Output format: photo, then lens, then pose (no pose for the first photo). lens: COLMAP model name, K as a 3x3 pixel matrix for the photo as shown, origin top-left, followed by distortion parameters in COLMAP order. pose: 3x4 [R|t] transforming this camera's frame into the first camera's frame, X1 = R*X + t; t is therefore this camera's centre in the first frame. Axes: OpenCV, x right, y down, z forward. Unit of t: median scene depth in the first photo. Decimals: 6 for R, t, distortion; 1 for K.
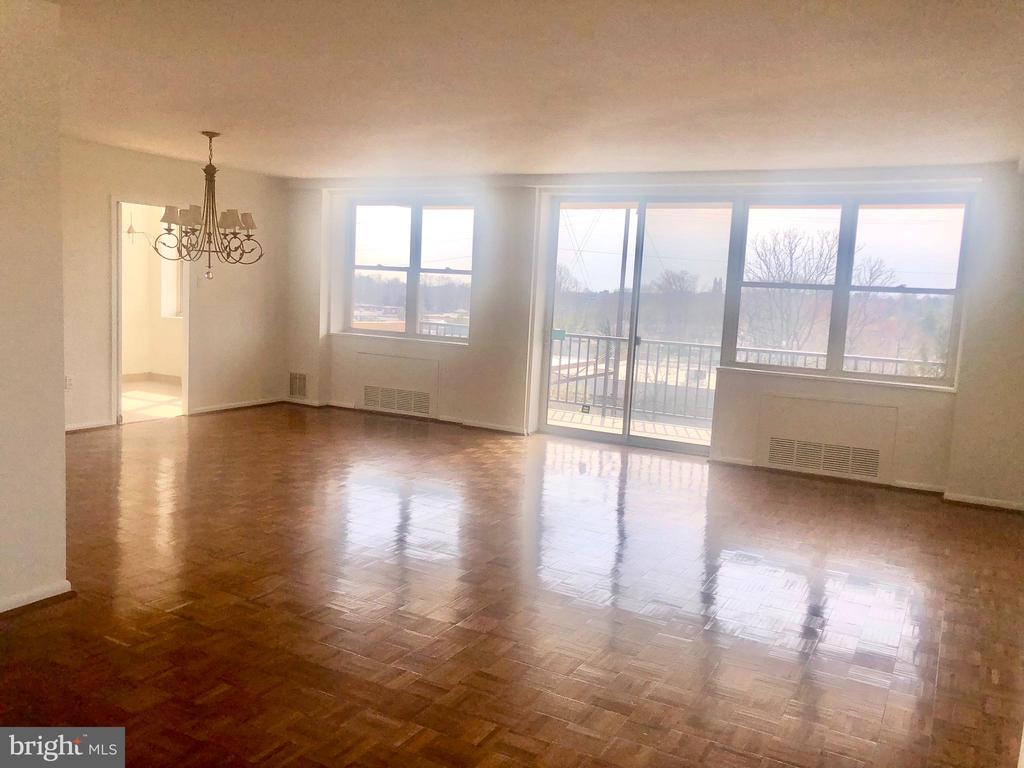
lens RADIAL K [[861.5, 0, 514.6], [0, 861.5, 392.5], [0, 0, 1]] dist [0.099977, -0.262245]
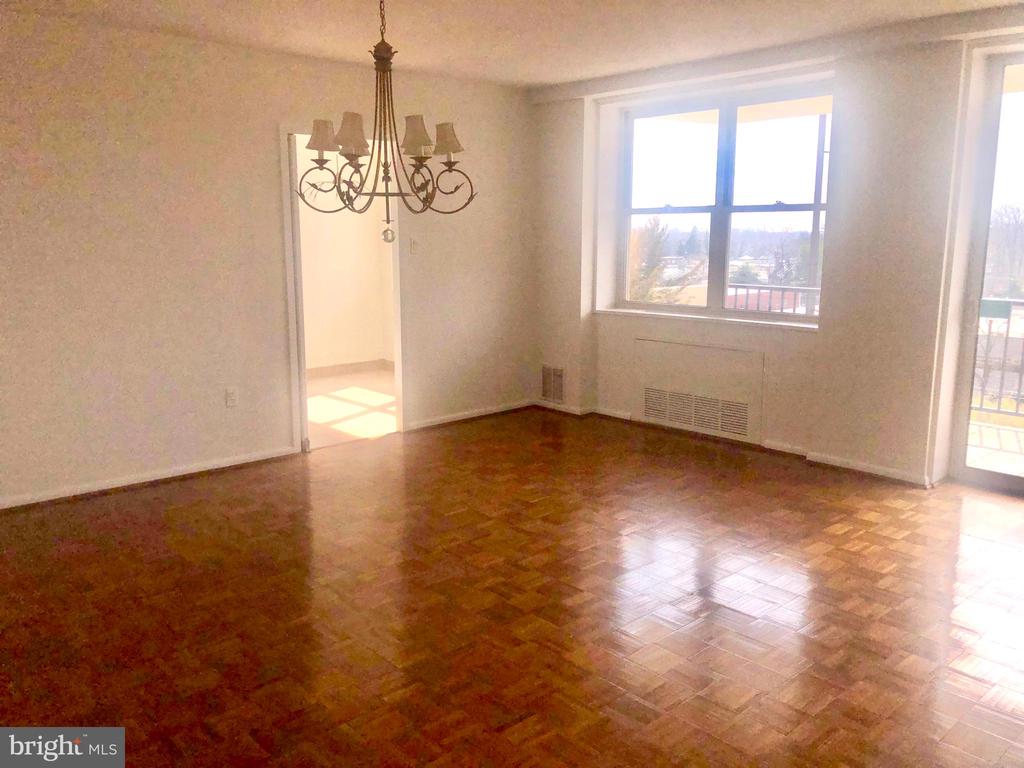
lens RADIAL K [[861.5, 0, 514.6], [0, 861.5, 392.5], [0, 0, 1]] dist [0.099977, -0.262245]
pose [[0.948288, 0.007209, -0.317331, -0.057850], [0.010940, 0.998406, 0.055375, -0.043320], [0.317224, -0.055983, 0.946697, 0.336662]]
